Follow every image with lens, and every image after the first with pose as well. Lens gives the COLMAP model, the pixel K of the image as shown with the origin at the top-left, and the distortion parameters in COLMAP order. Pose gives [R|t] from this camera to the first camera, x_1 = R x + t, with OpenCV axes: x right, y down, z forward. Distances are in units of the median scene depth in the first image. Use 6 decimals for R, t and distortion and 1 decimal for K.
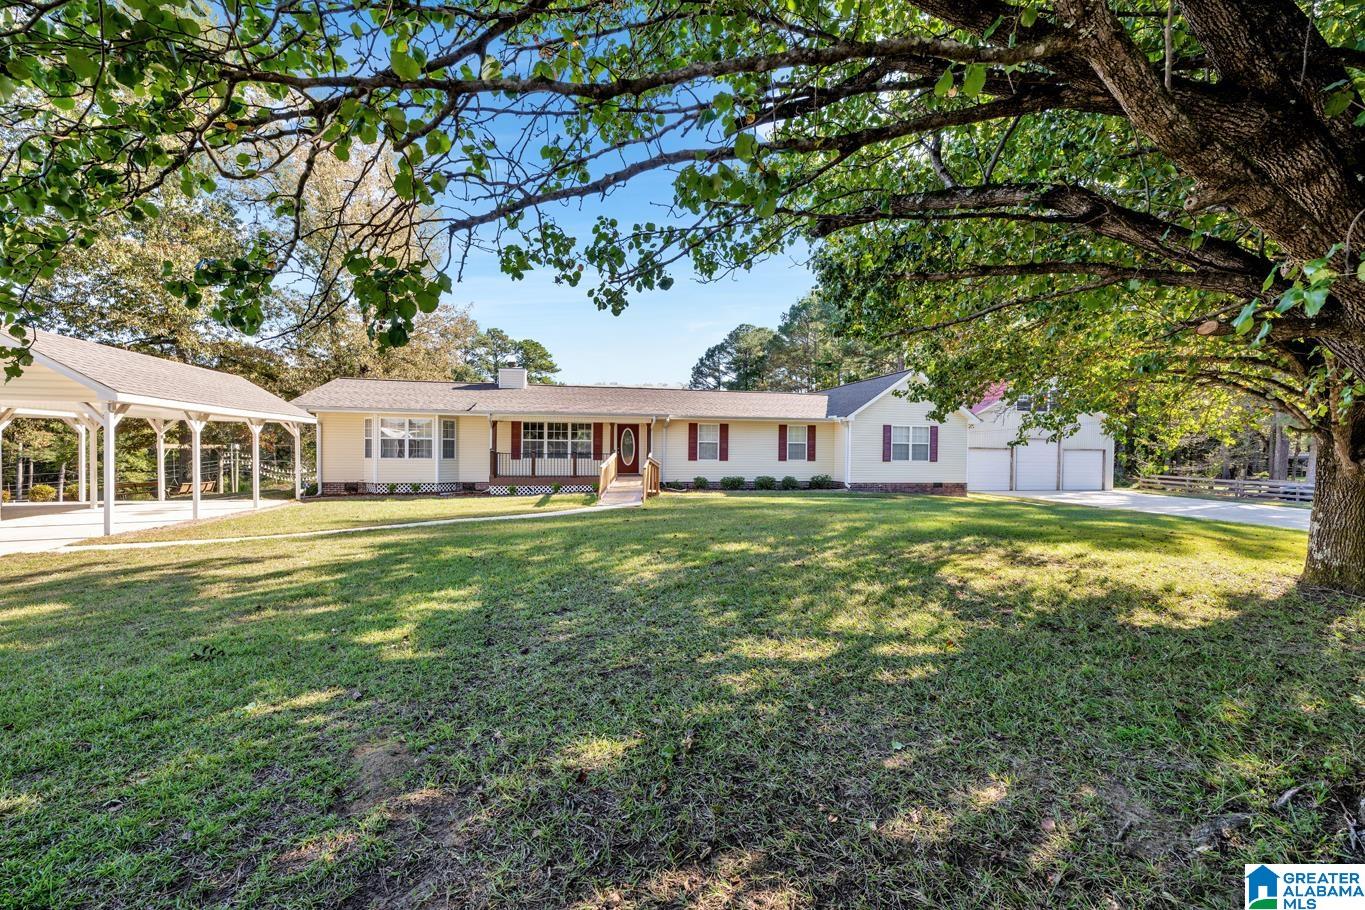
lens RADIAL K [[545.1, 0, 677.9], [0, 545.1, 456.9], [0, 0, 1]] dist [-0.000805, -0.000038]
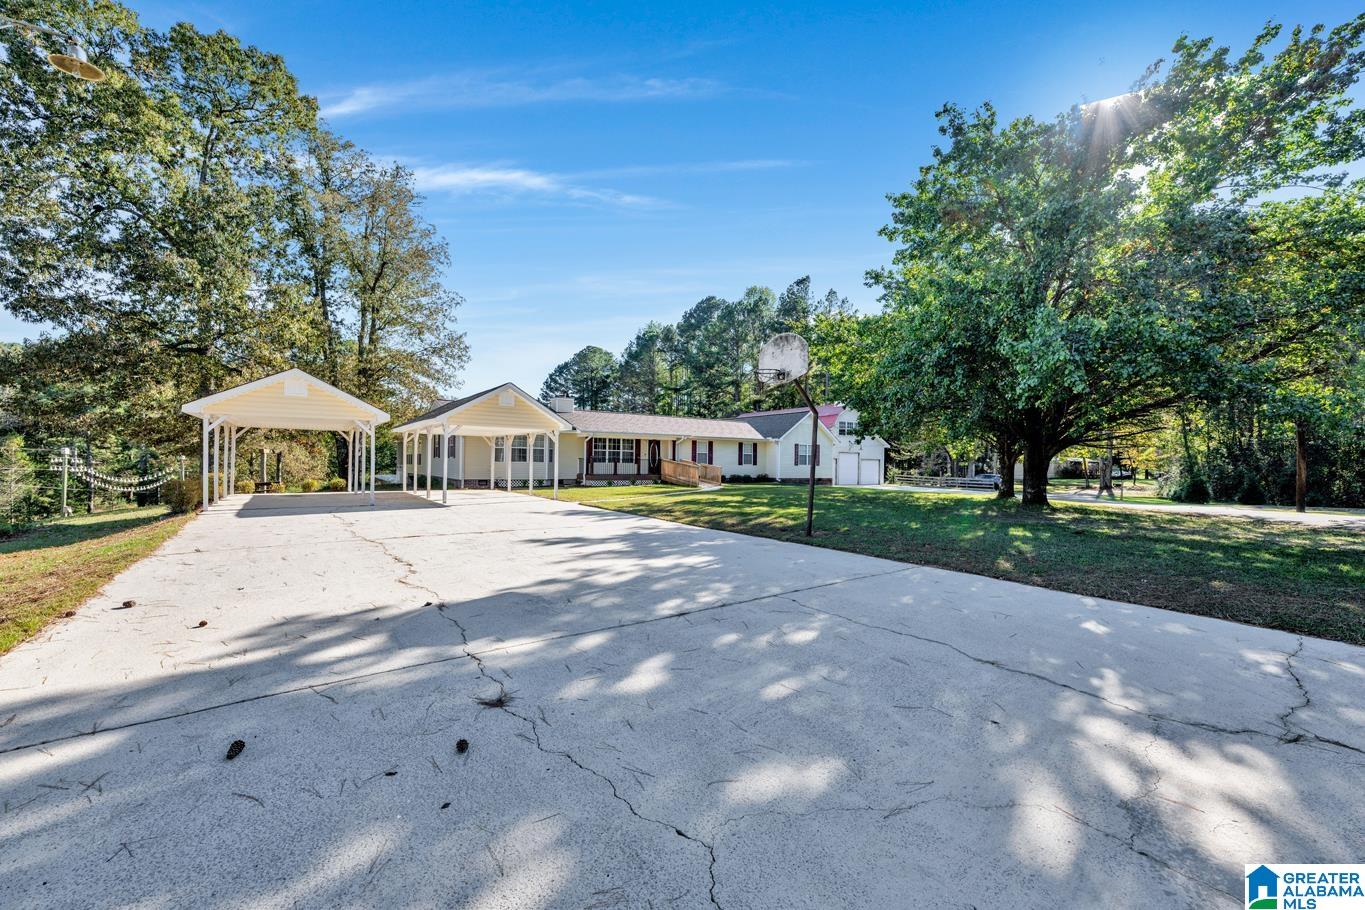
lens RADIAL K [[545.1, 0, 690.3], [0, 545.1, 458.2], [0, 0, 1]] dist [-0.000805, -0.000038]
pose [[0.901466, 0.006516, 0.432800, -0.644664], [-0.000695, 0.999907, -0.013607, 0.009228], [-0.432849, 0.011965, 0.901387, -0.381865]]
